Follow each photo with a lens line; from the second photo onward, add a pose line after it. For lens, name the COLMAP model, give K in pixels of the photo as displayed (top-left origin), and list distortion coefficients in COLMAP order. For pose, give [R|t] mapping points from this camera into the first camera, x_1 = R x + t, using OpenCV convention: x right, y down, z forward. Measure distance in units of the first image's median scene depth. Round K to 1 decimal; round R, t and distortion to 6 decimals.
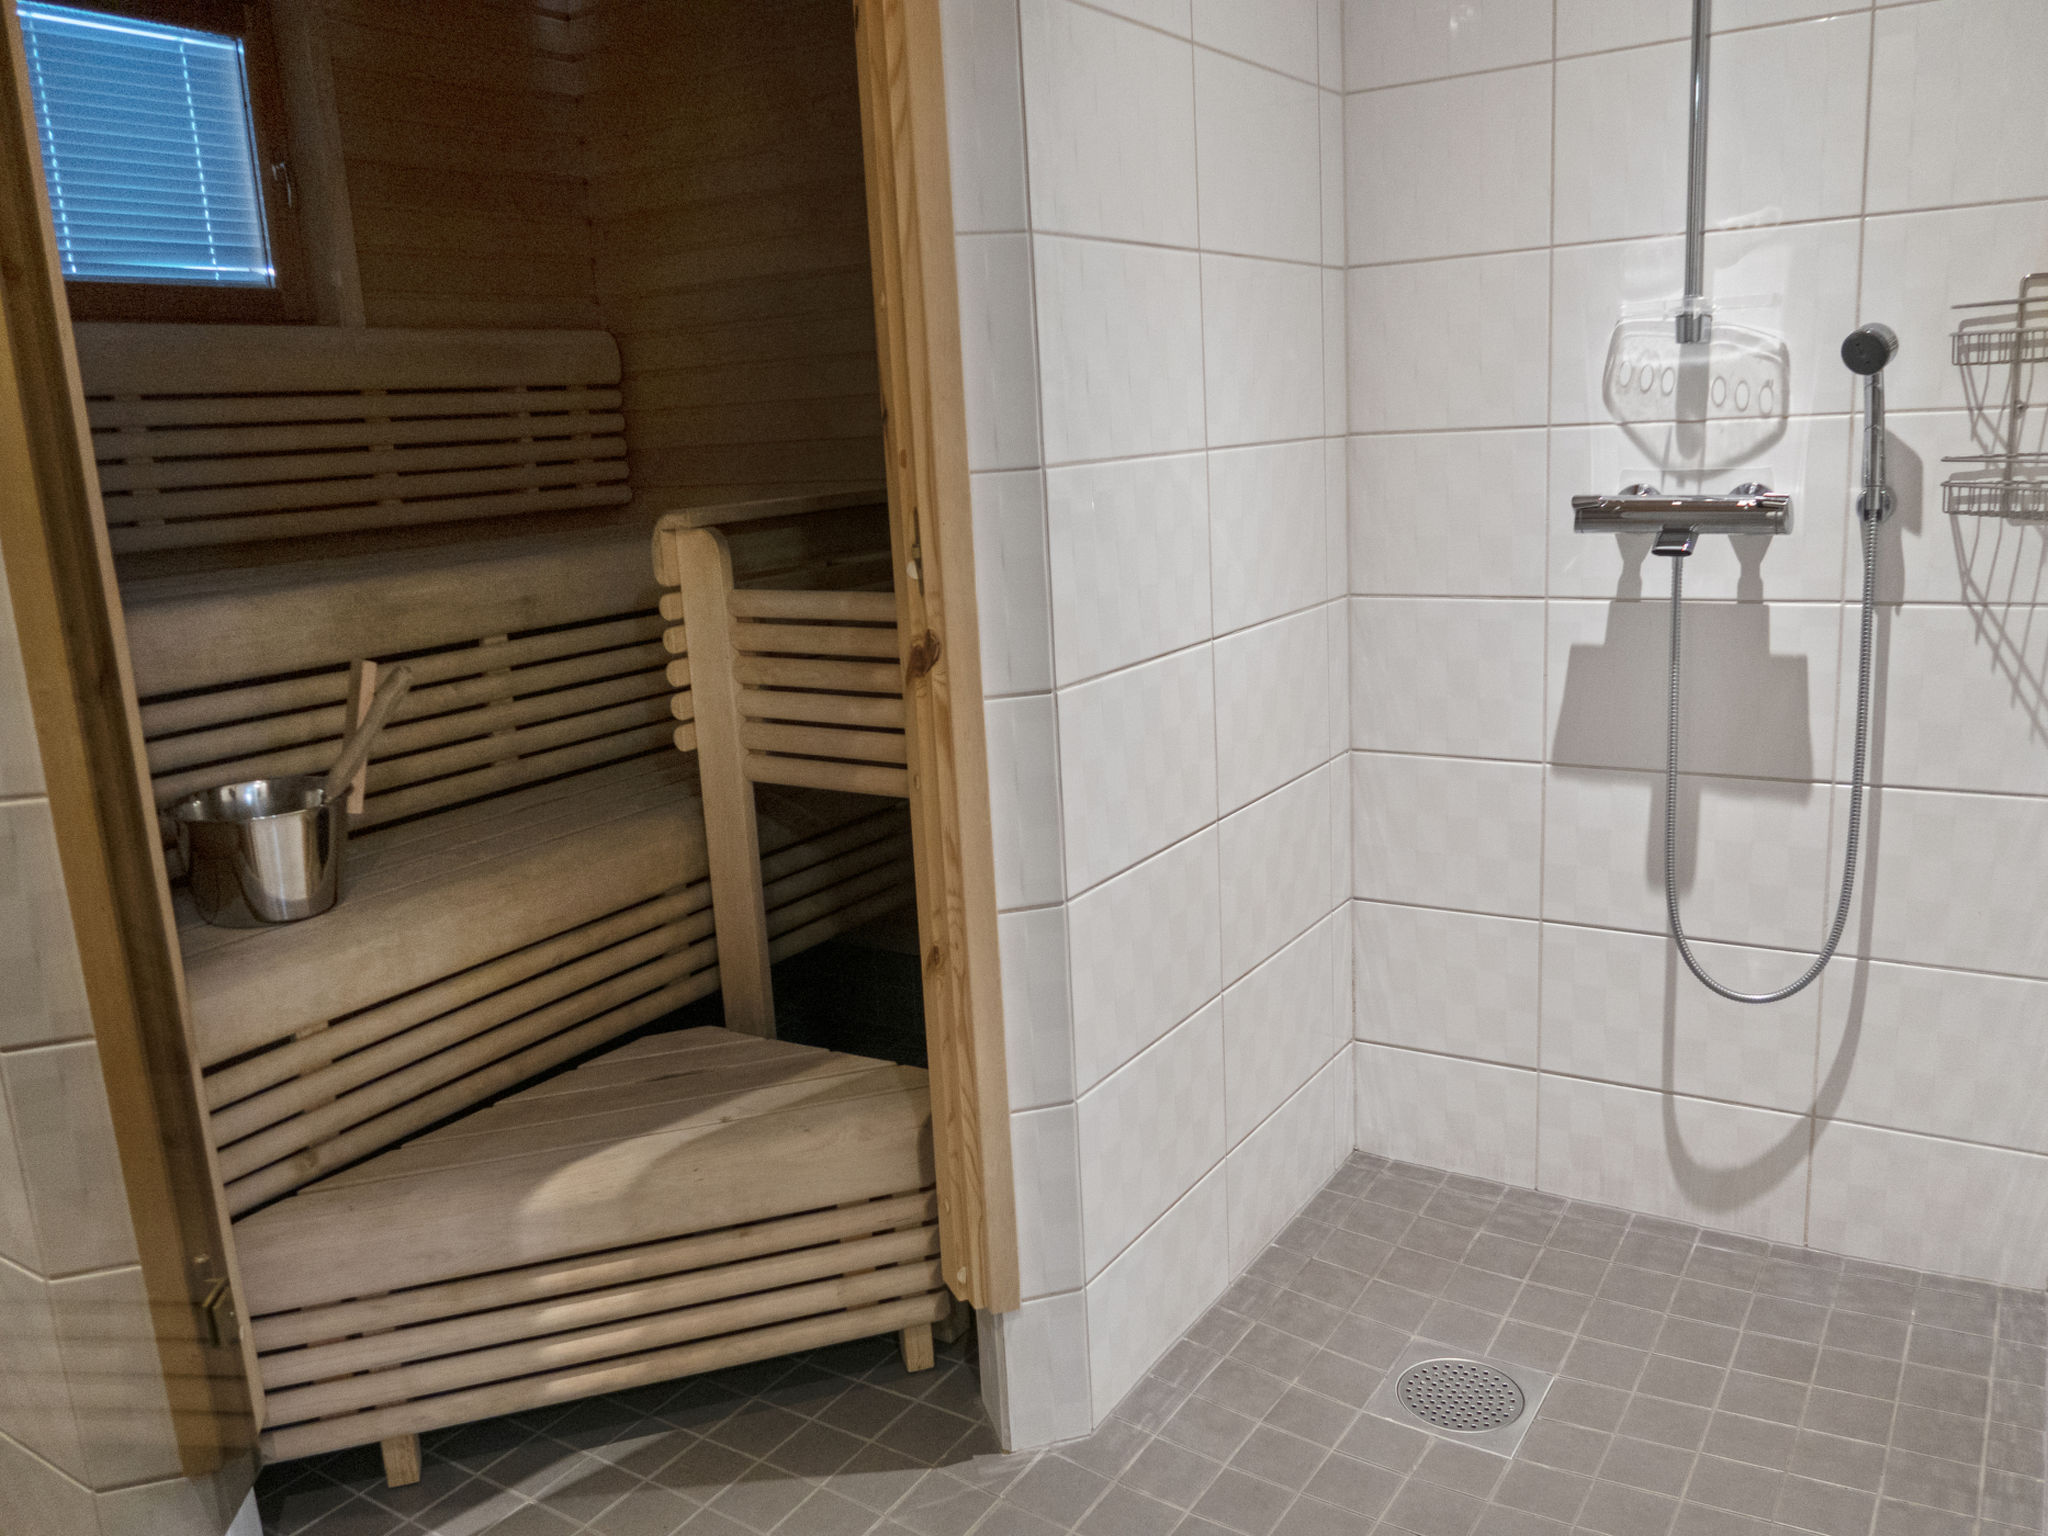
lens RADIAL K [[1600.8, 0, 1020.3], [0, 1600.8, 811.3], [0, 0, 1]] dist [-0.007380, 0.003452]
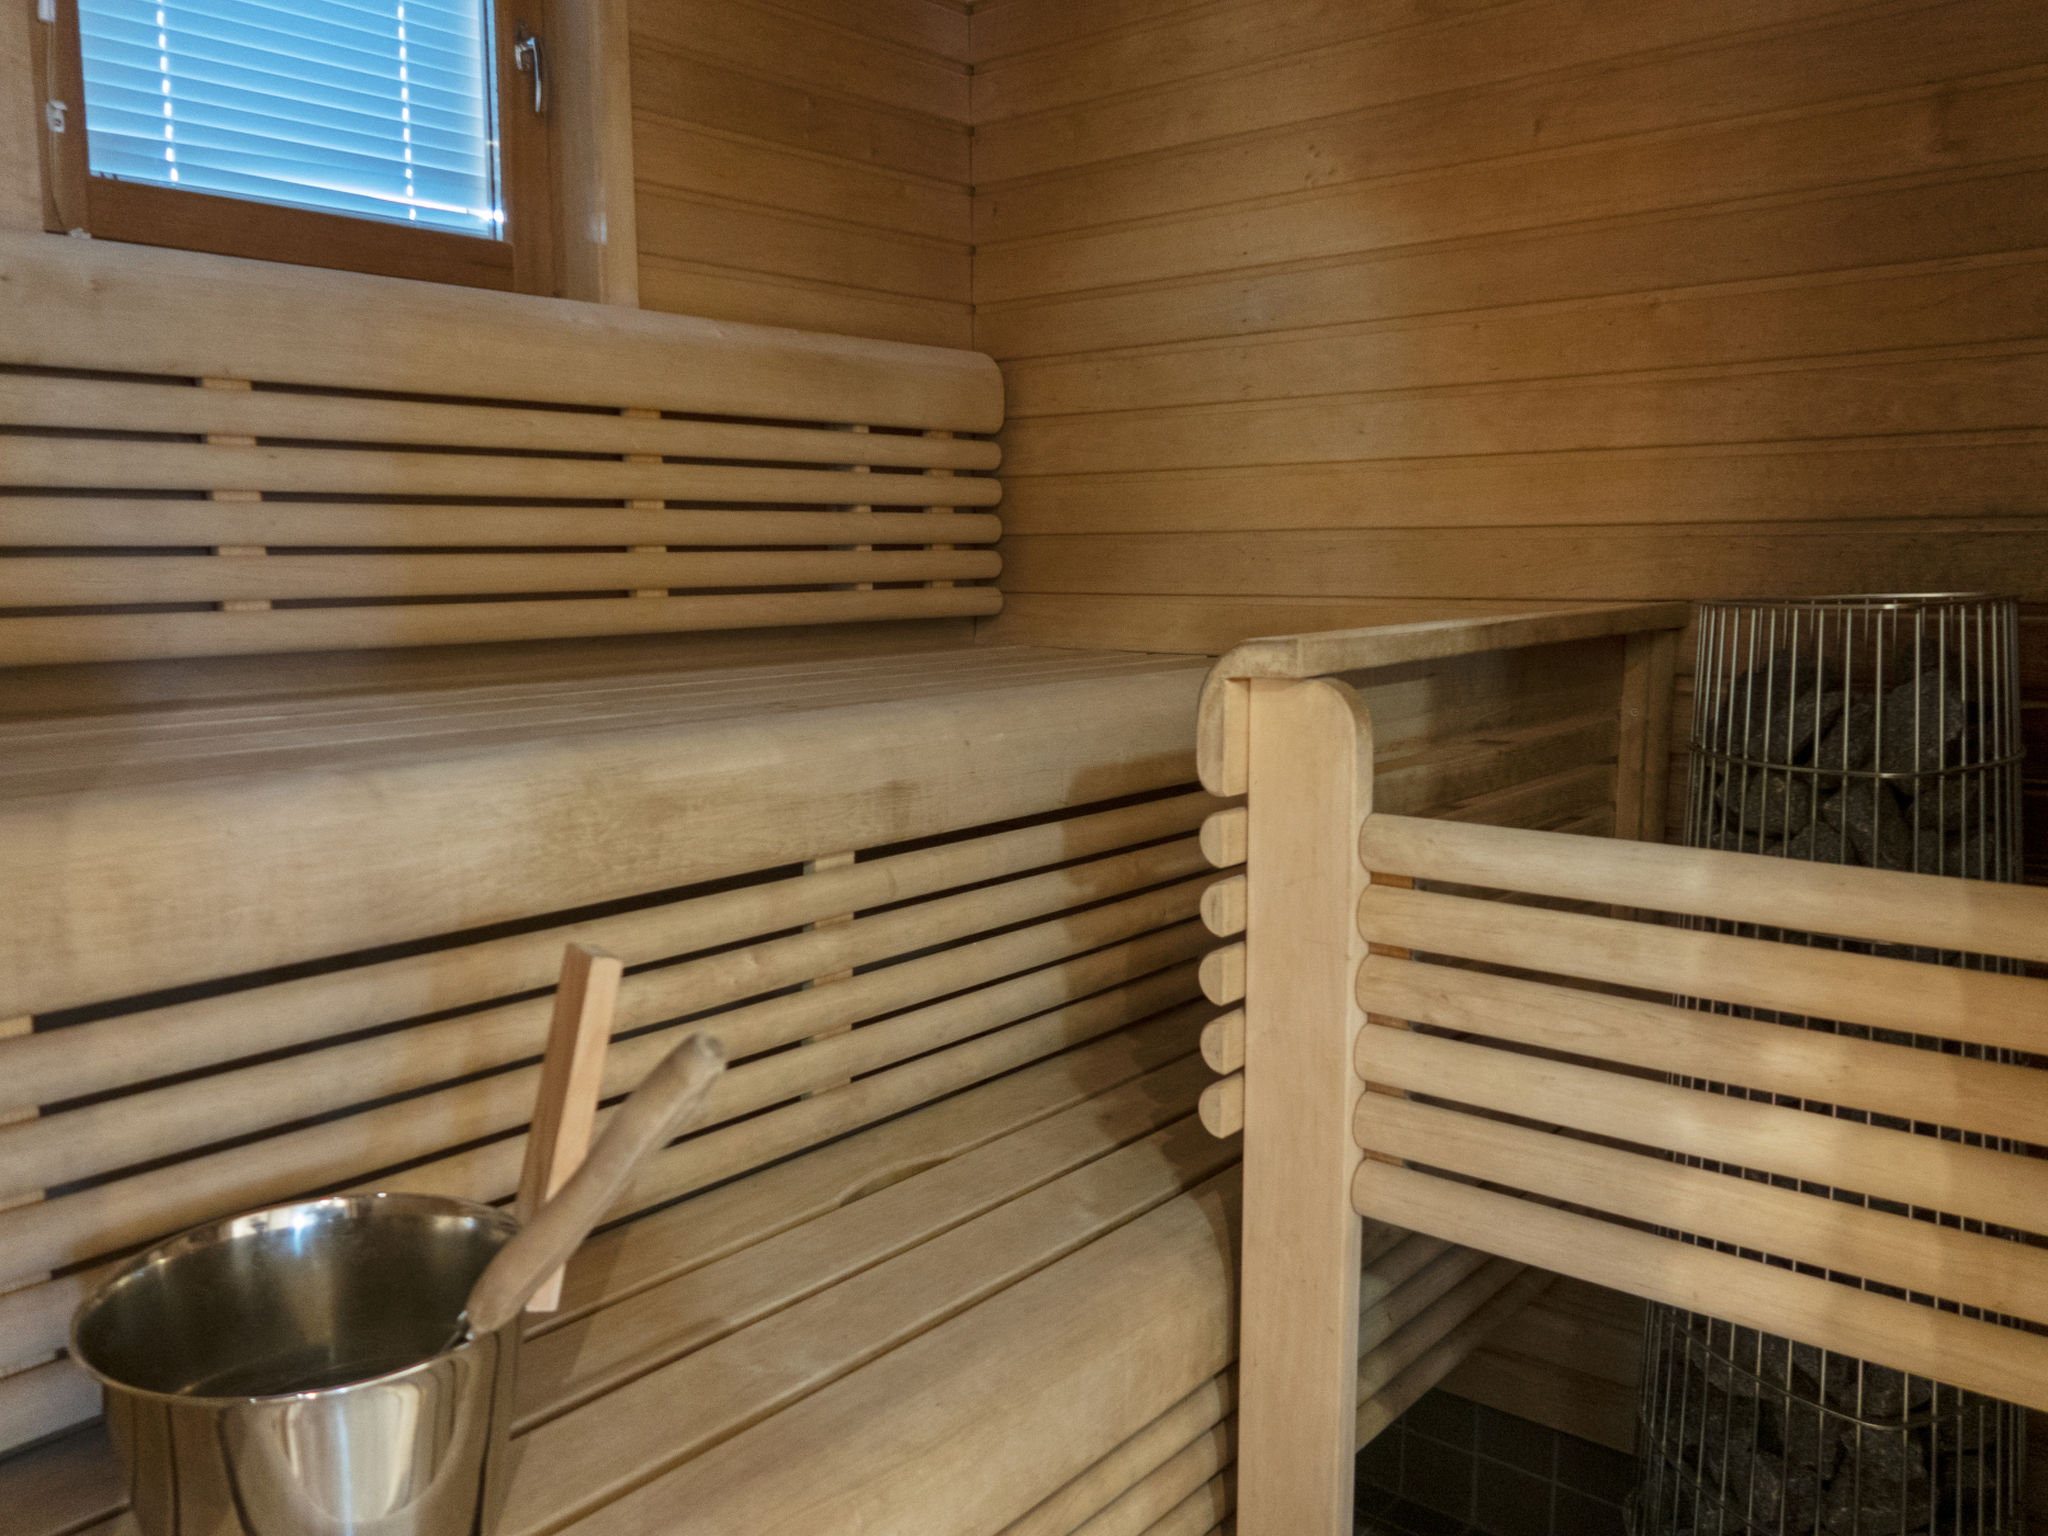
lens RADIAL K [[1600.8, 0, 1020.3], [0, 1600.8, 811.3], [0, 0, 1]] dist [-0.007380, 0.003452]
pose [[0.991457, 0.065730, -0.112658, -0.188460], [-0.074163, 0.994617, -0.072371, -0.080817], [0.107295, 0.080108, 0.990995, 0.437784]]
